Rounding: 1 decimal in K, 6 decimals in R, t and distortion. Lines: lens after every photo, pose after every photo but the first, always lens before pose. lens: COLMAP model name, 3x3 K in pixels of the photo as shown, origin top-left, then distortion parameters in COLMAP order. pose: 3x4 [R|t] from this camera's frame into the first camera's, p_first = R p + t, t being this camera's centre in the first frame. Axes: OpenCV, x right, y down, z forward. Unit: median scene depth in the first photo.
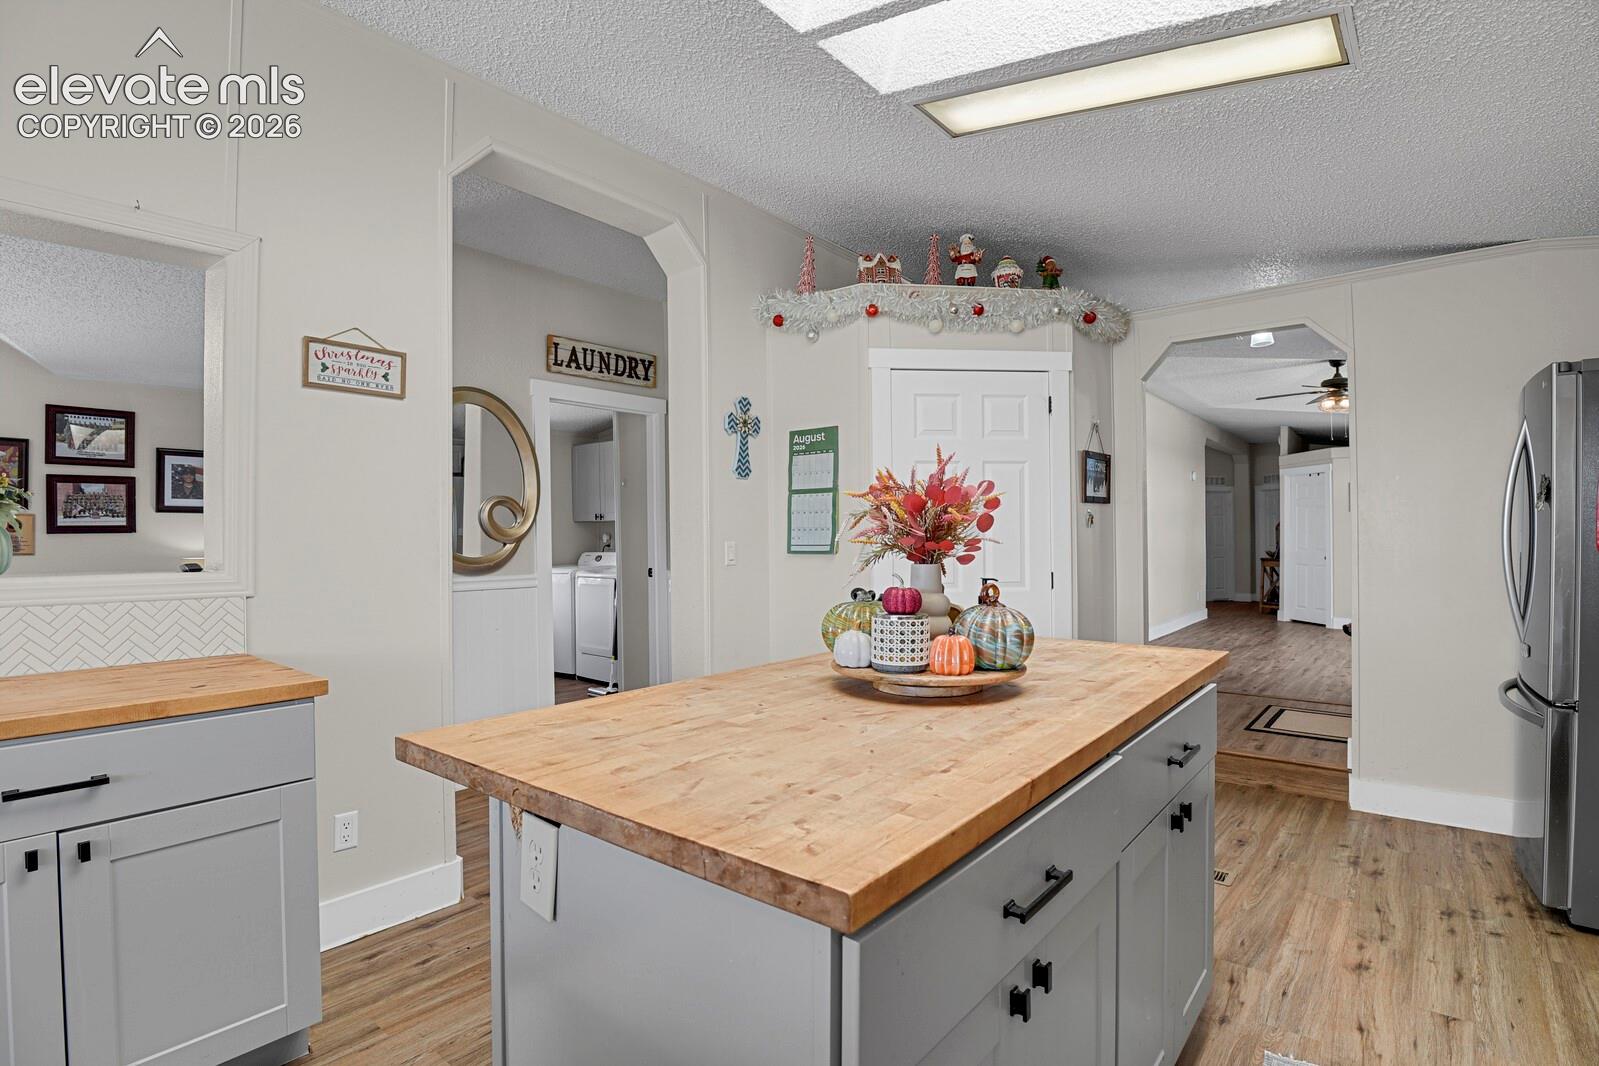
lens RADIAL K [[784.3, 0, 825.3], [0, 784.3, 536.1], [0, 0, 1]] dist [-0.024917, -0.003456]
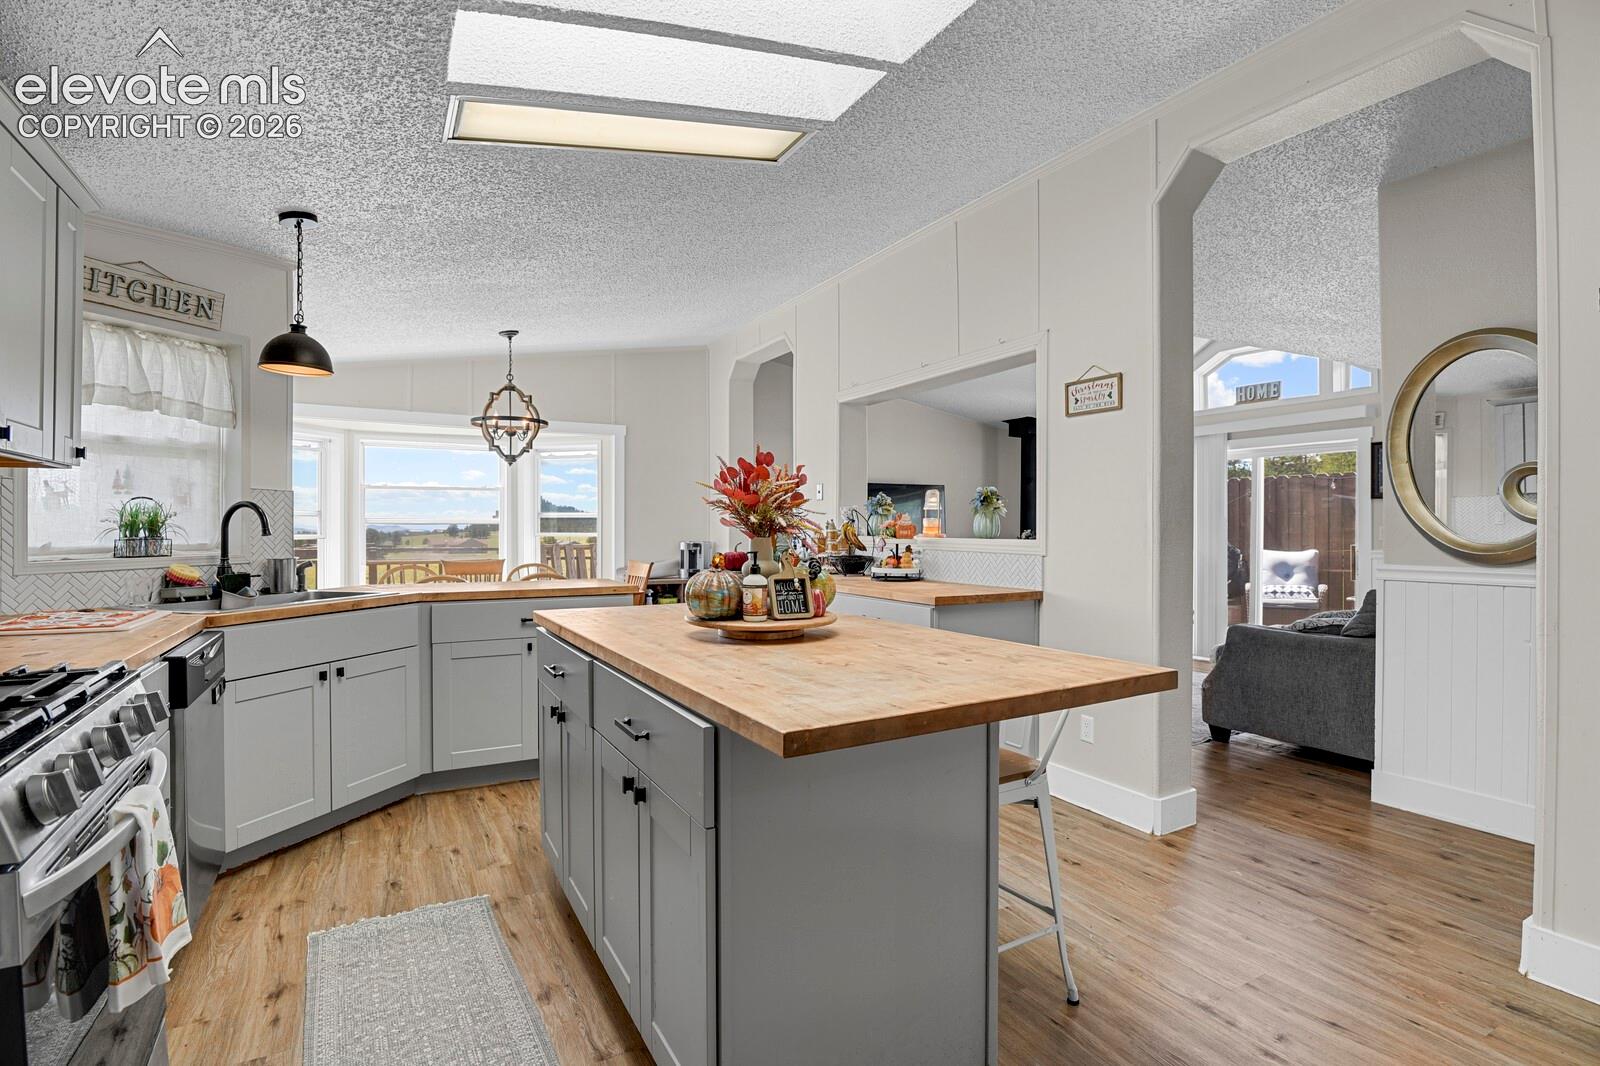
lens RADIAL K [[784.7, 0, 815.8], [0, 784.7, 528.8], [0, 0, 1]] dist [-0.024917, -0.003456]
pose [[-0.379099, 0.005184, -0.925341, 0.562914], [0.004576, 0.999983, 0.003727, 0.008116], [0.925345, -0.002822, -0.379116, 0.701014]]
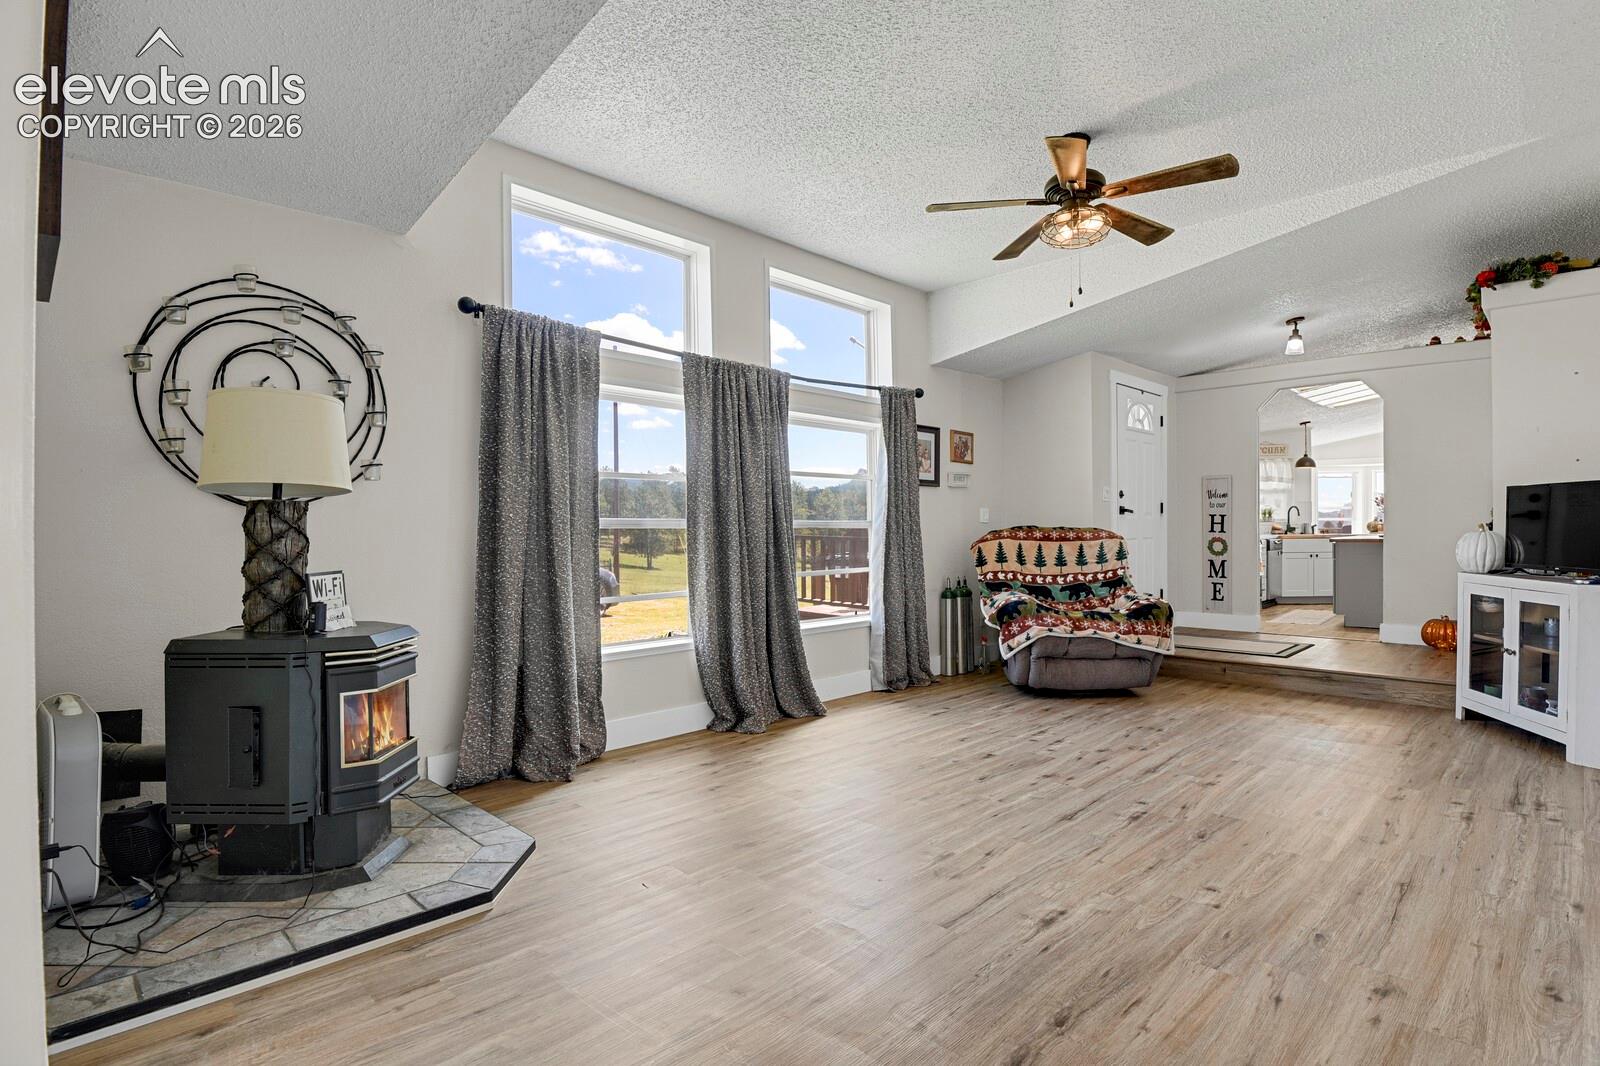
lens RADIAL K [[784.7, 0, 809.6], [0, 784.7, 540.5], [0, 0, 1]] dist [-0.024917, -0.003456]
pose [[-0.993323, 0.008266, 0.115068, 1.485983], [0.010763, 0.999720, 0.021094, 0.027704], [-0.114861, 0.022192, -0.993134, 2.906344]]
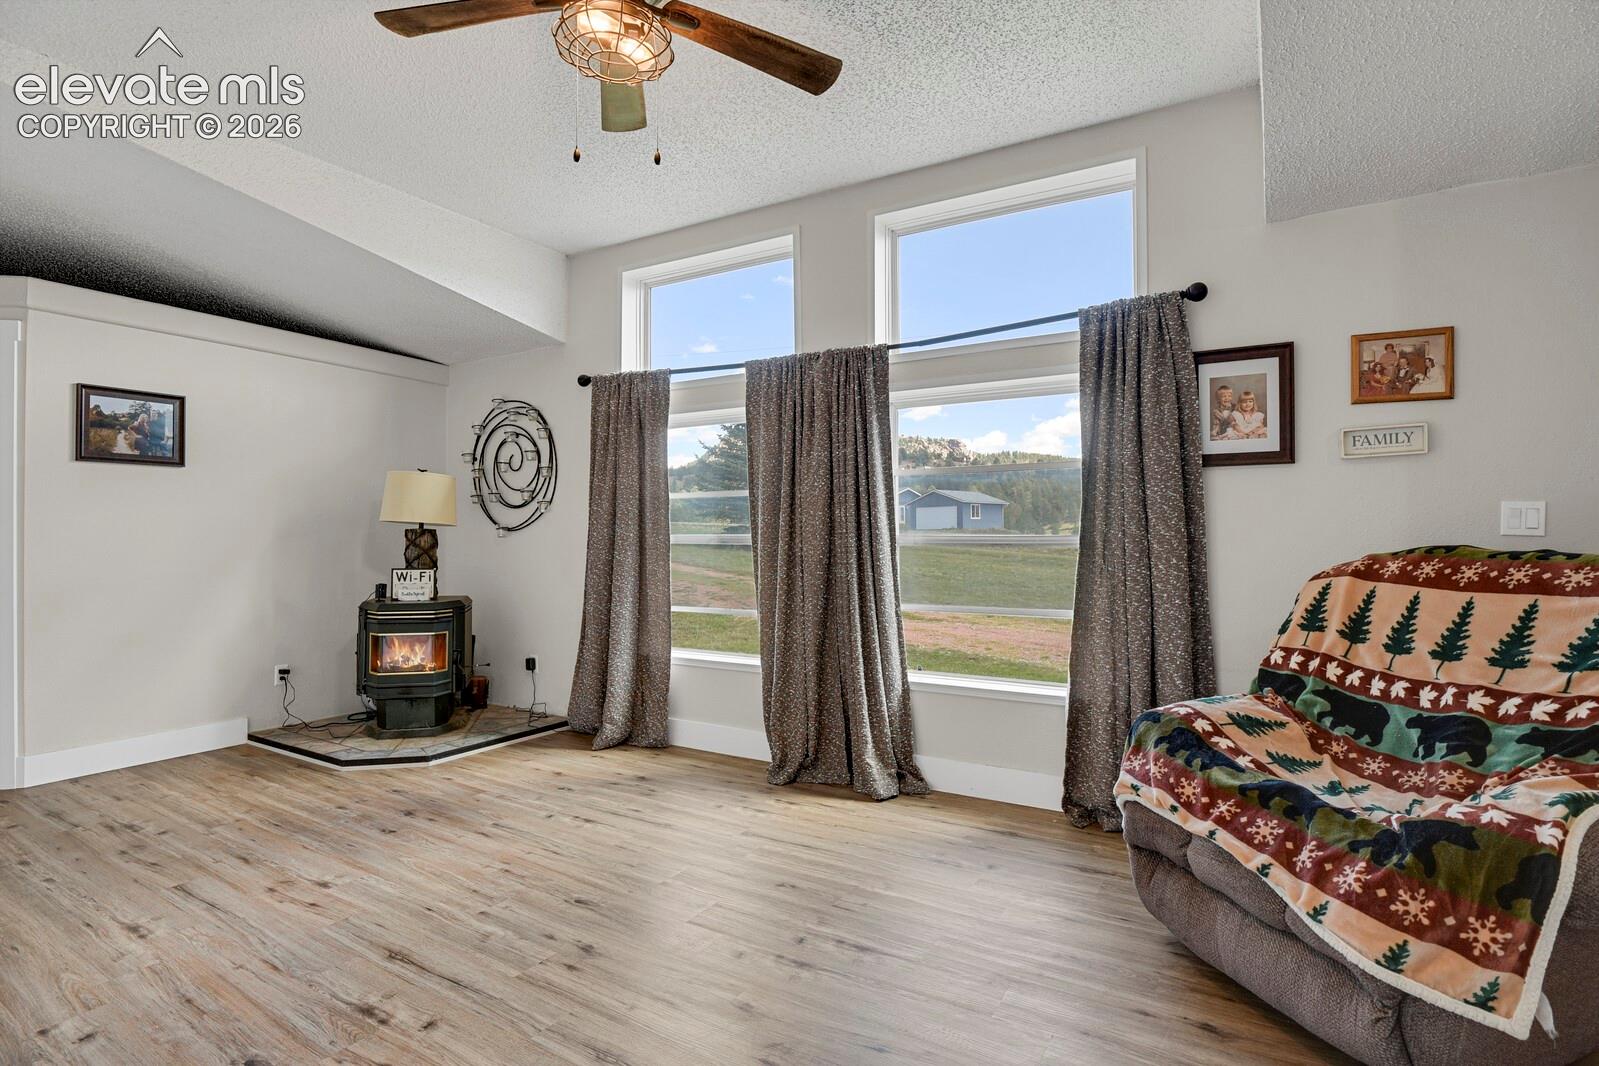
lens RADIAL K [[784.3, 0, 813.1], [0, 784.3, 530.7], [0, 0, 1]] dist [-0.024917, -0.003456]
pose [[-0.135365, 0.012730, 0.990714, 0.706649], [0.009105, 0.999891, -0.011604, 0.026849], [-0.990754, 0.007450, -0.135466, 1.857951]]
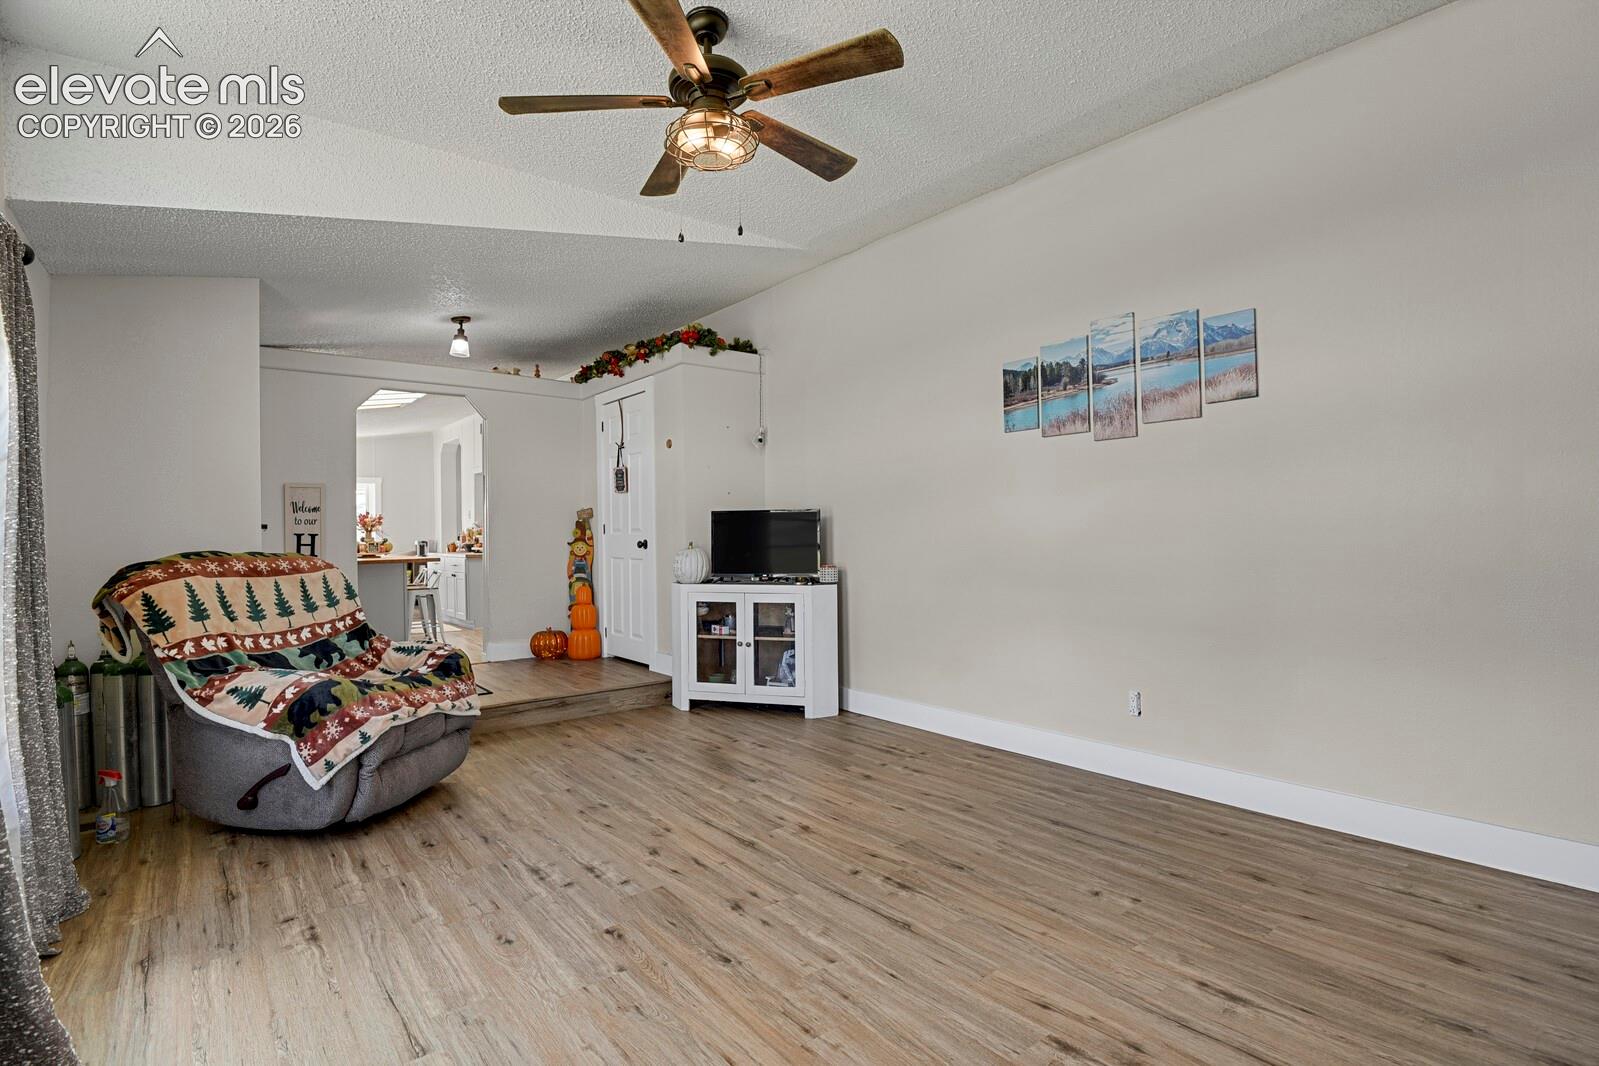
lens RADIAL K [[784.3, 0, 803.7], [0, 784.3, 527.1], [0, 0, 1]] dist [-0.024917, -0.003456]
pose [[-0.228168, -0.001049, -0.973621, 1.930854], [0.012585, 0.999913, -0.004026, 0.020634], [0.973541, -0.013172, -0.228134, 2.155895]]
